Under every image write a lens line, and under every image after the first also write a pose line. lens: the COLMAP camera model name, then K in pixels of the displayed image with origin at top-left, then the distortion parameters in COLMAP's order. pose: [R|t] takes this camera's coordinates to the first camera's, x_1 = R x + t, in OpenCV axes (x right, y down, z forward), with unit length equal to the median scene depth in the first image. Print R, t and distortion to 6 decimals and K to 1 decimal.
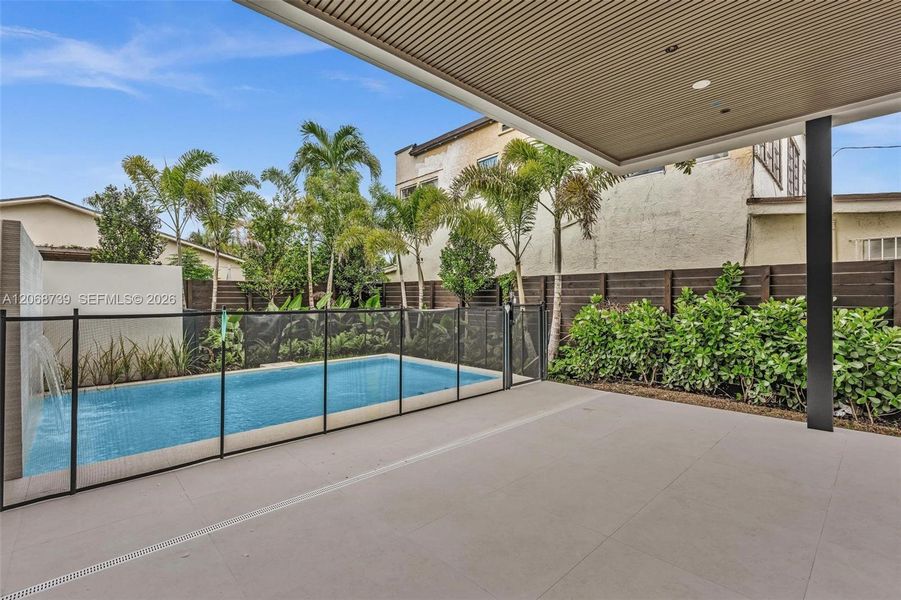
lens RADIAL K [[409.1, 0, 428.3], [0, 409.1, 297.9], [0, 0, 1]] dist [0.004169, 0.000551]
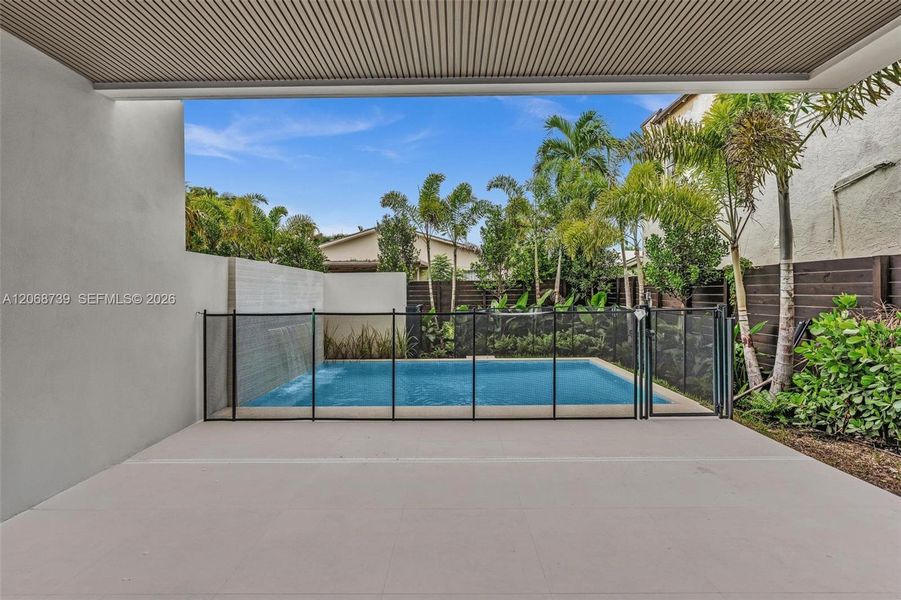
lens RADIAL K [[409.1, 0, 446.6], [0, 409.1, 298.1], [0, 0, 1]] dist [0.004169, 0.000551]
pose [[0.736961, 0.003550, -0.675926, 0.302281], [0.008603, 0.999856, 0.014631, -0.012260], [0.675880, -0.016597, 0.736824, 0.128663]]
